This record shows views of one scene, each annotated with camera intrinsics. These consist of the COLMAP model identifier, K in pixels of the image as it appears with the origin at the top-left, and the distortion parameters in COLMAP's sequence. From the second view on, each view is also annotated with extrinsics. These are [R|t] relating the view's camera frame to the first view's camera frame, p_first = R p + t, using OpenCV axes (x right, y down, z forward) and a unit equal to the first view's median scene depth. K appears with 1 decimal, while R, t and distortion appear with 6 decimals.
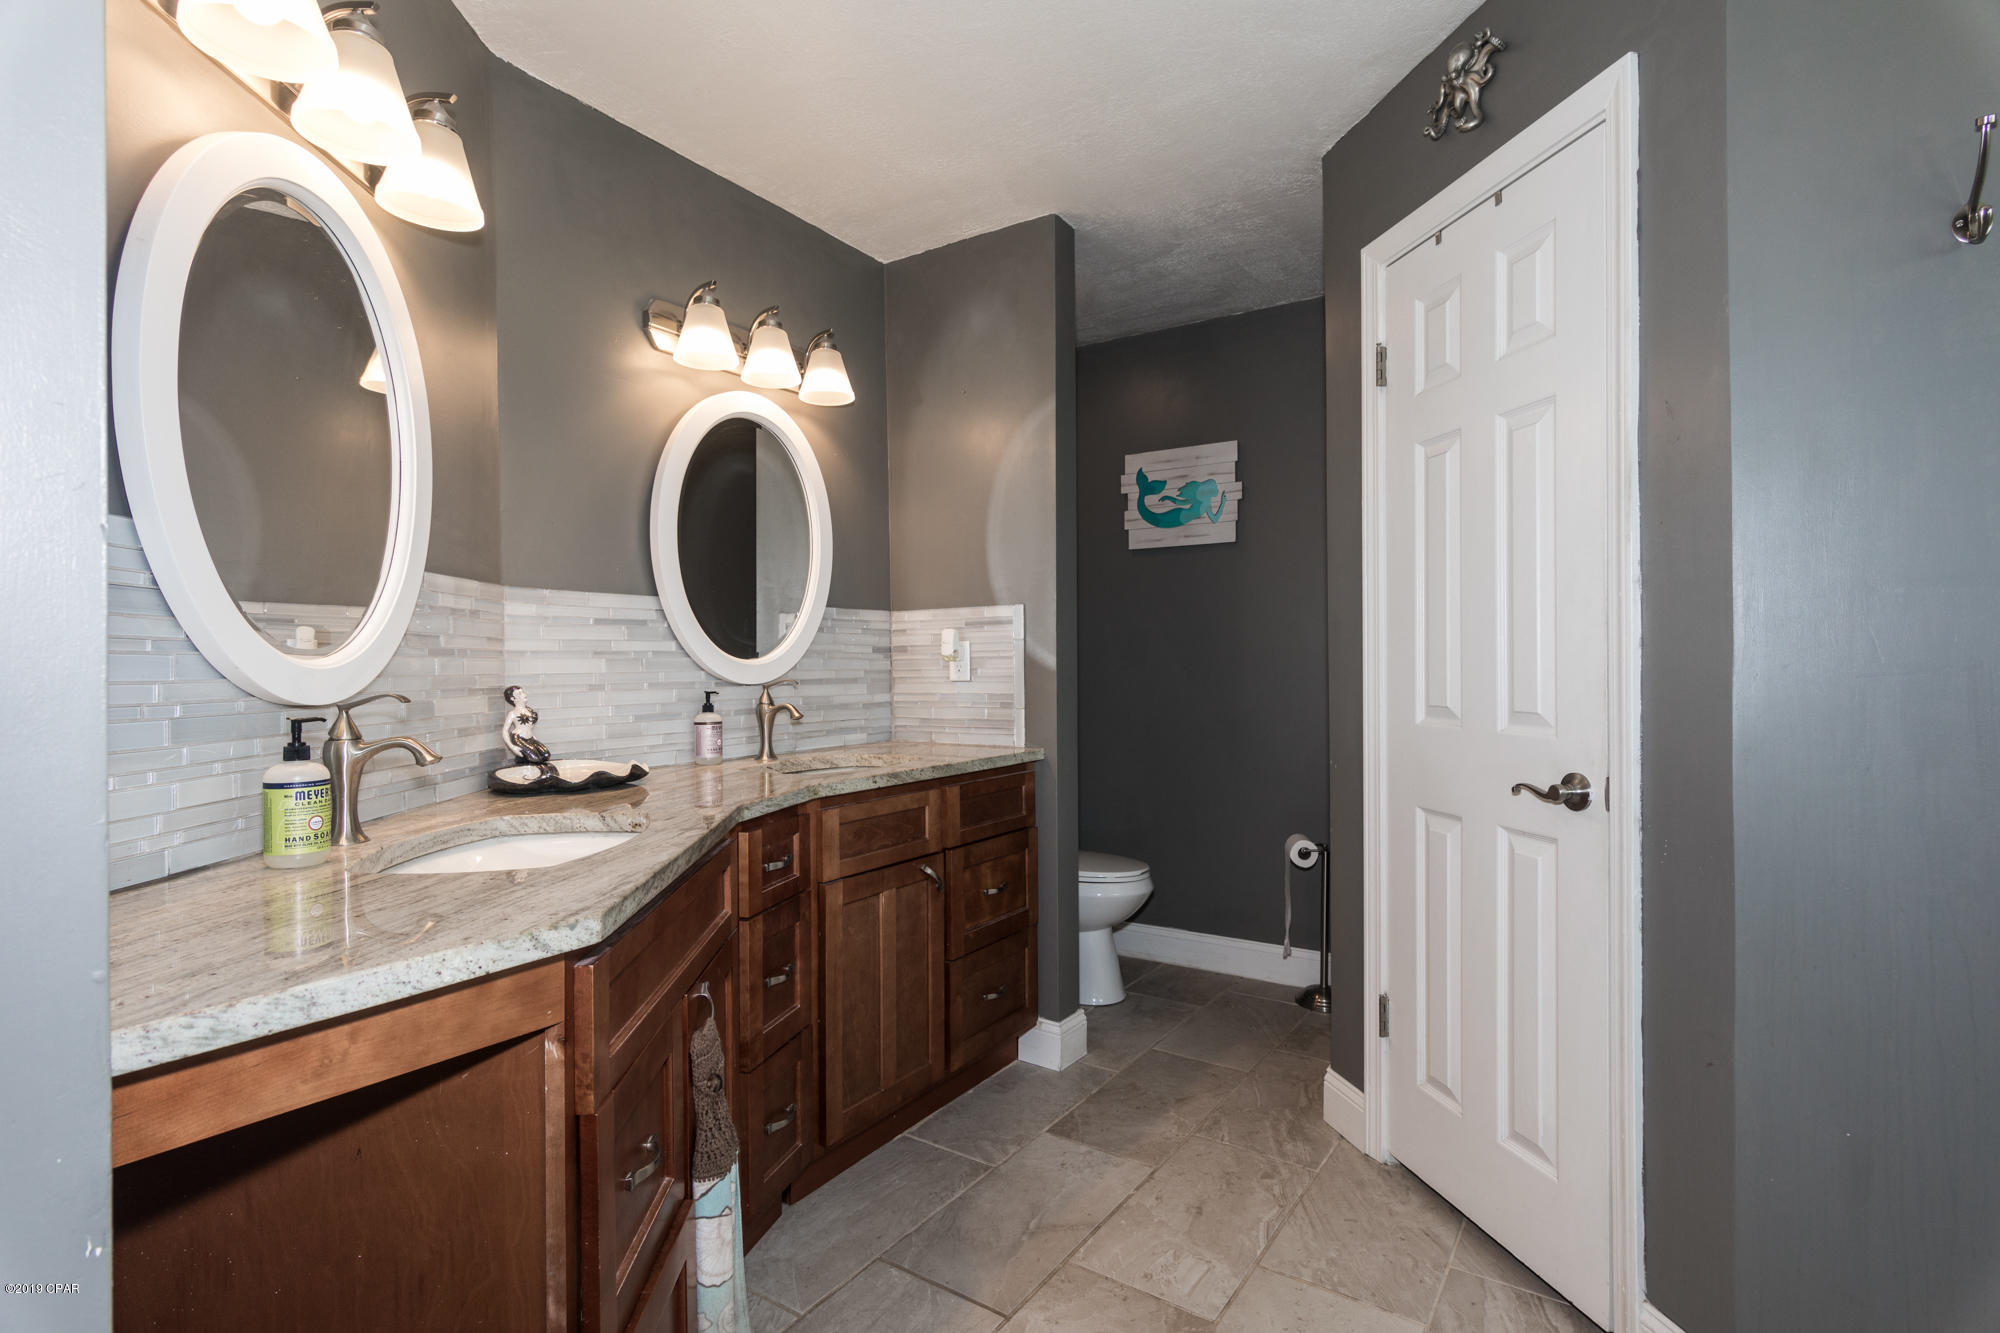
lens RADIAL K [[959.5, 0, 995.8], [0, 959.5, 665.5], [0, 0, 1]] dist [-0.000274, -0.000123]
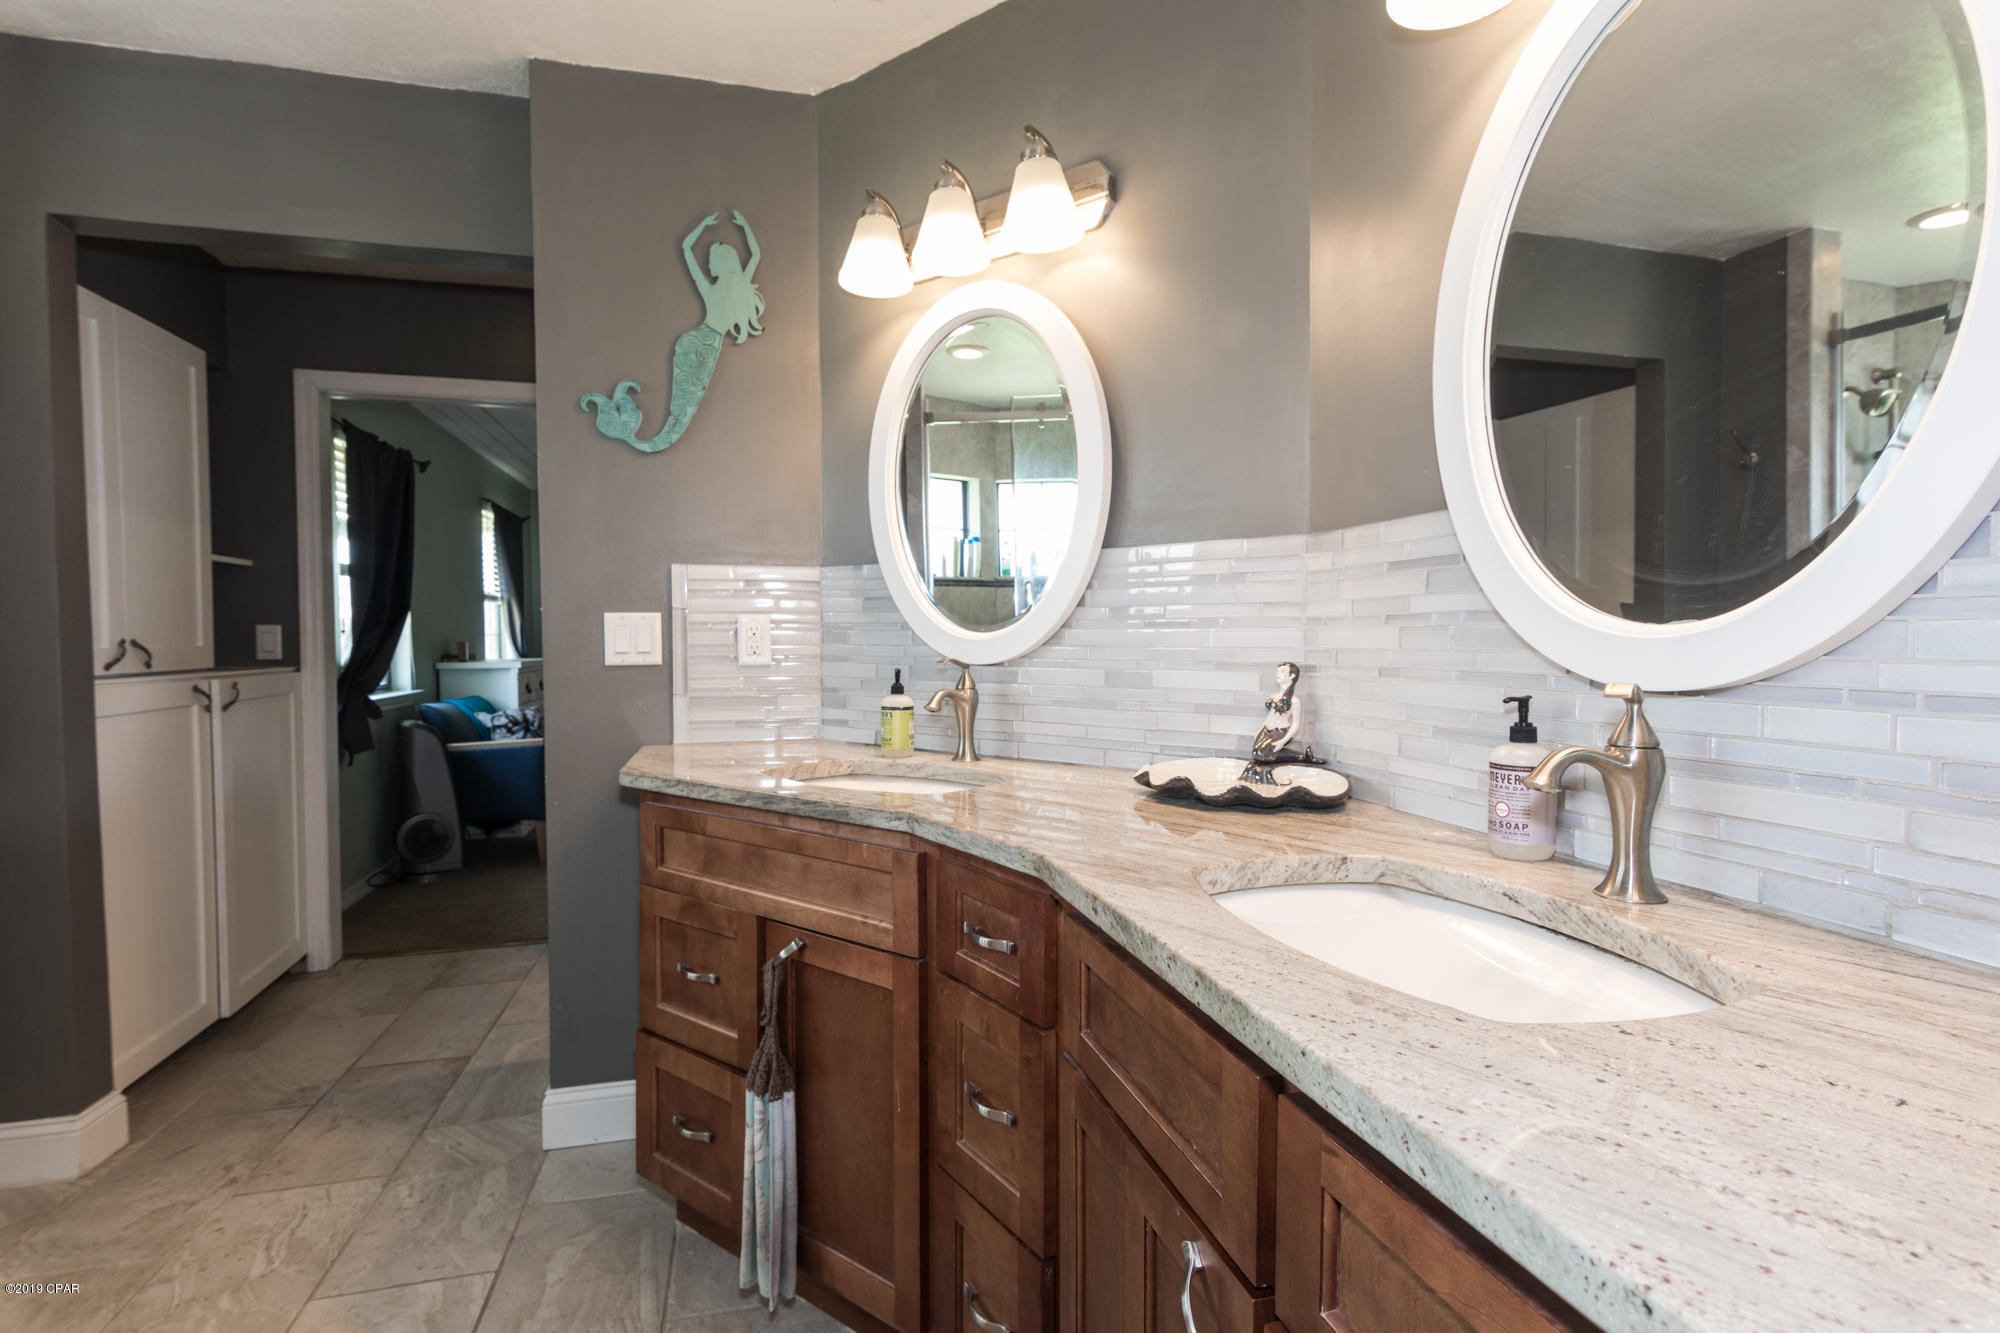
lens RADIAL K [[959.5, 0, 995.8], [0, 959.5, 665.5], [0, 0, 1]] dist [-0.000274, -0.000123]
pose [[-0.653023, 0.033863, -0.756580, 0.230875], [0.008067, 0.999254, 0.037762, -0.007432], [0.757295, 0.018556, -0.652810, 1.223384]]
